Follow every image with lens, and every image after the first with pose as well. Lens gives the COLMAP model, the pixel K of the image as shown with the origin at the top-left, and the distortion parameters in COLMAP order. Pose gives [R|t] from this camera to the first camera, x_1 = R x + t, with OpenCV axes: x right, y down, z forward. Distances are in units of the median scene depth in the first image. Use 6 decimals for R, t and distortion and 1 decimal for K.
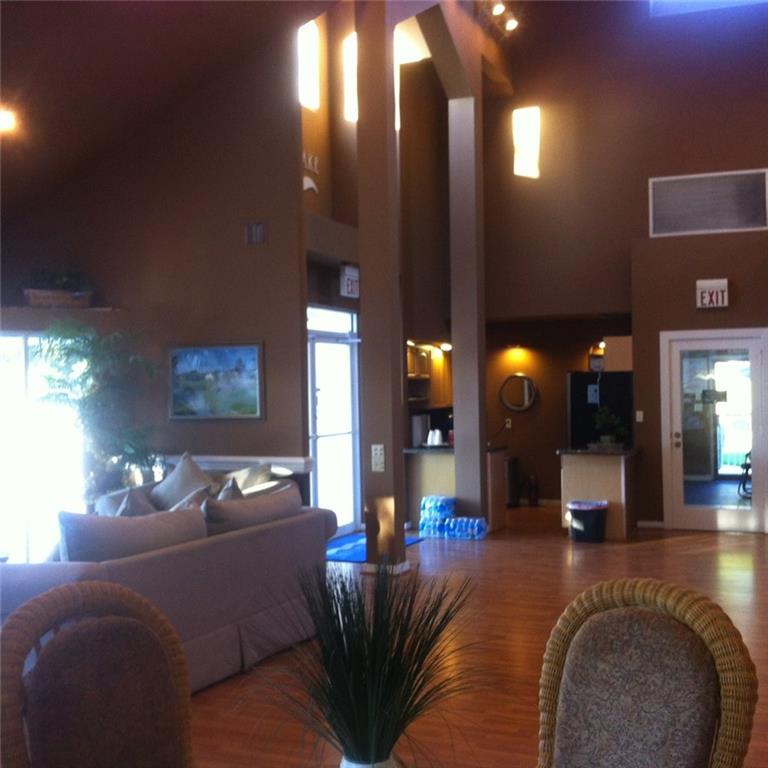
lens RADIAL K [[962.8, 0, 384.0], [0, 962.8, 384.0], [0, 0, 1]] dist [0.111743, -0.281068]
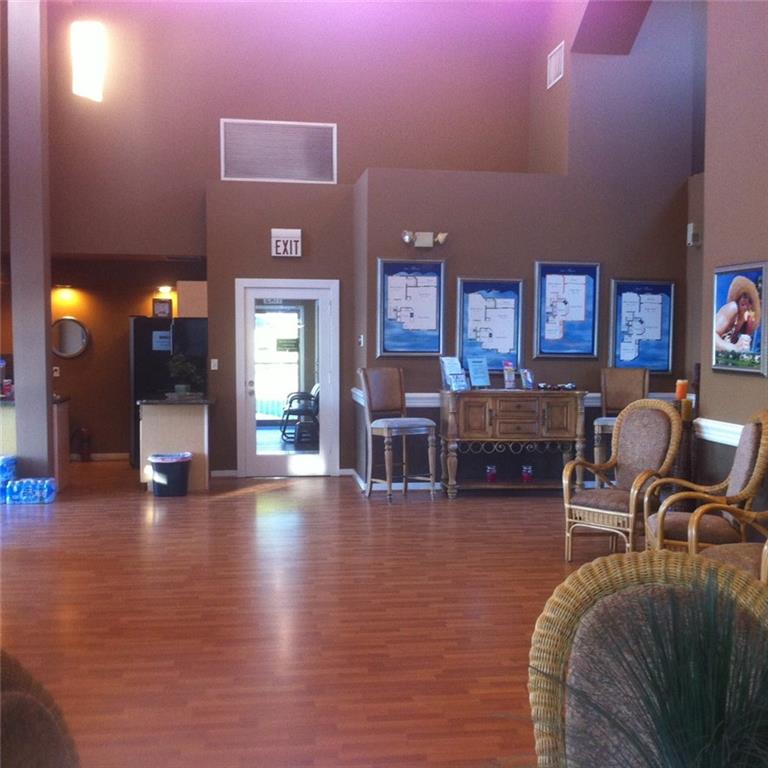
lens RADIAL K [[962.8, 0, 384.0], [0, 962.8, 384.0], [0, 0, 1]] dist [0.111743, -0.281068]
pose [[0.868669, -0.006152, 0.495354, -0.071770], [-0.020289, 0.998642, 0.047982, 0.003037], [-0.494977, -0.051731, 0.867365, 0.073283]]
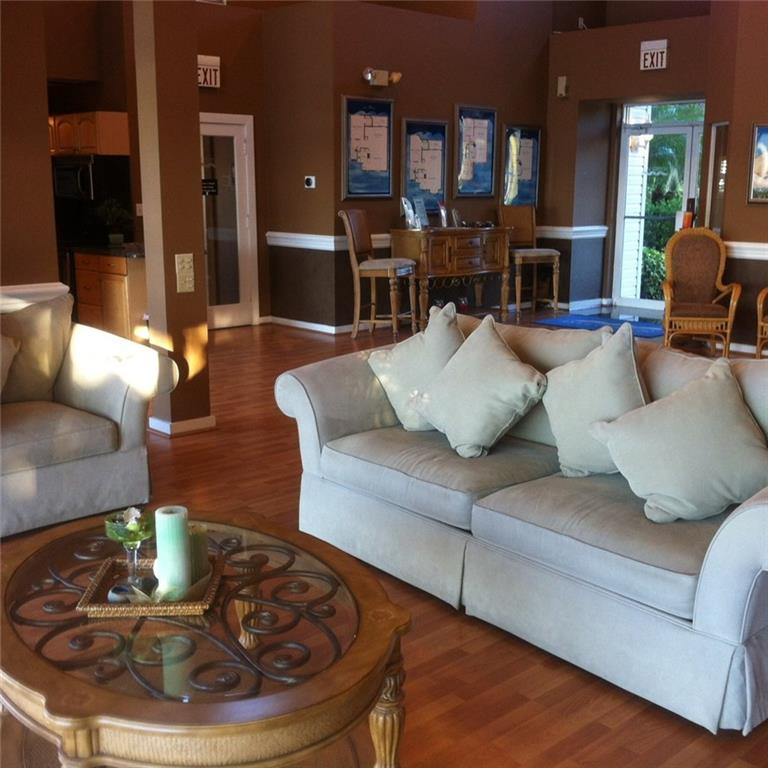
lens RADIAL K [[962.8, 0, 384.0], [0, 962.8, 384.0], [0, 0, 1]] dist [0.111743, -0.281068]
pose [[0.430746, -0.171990, 0.885933, -0.450041], [-0.013714, 0.980312, 0.196980, 0.012571], [-0.902369, -0.096998, 0.419907, 0.438085]]
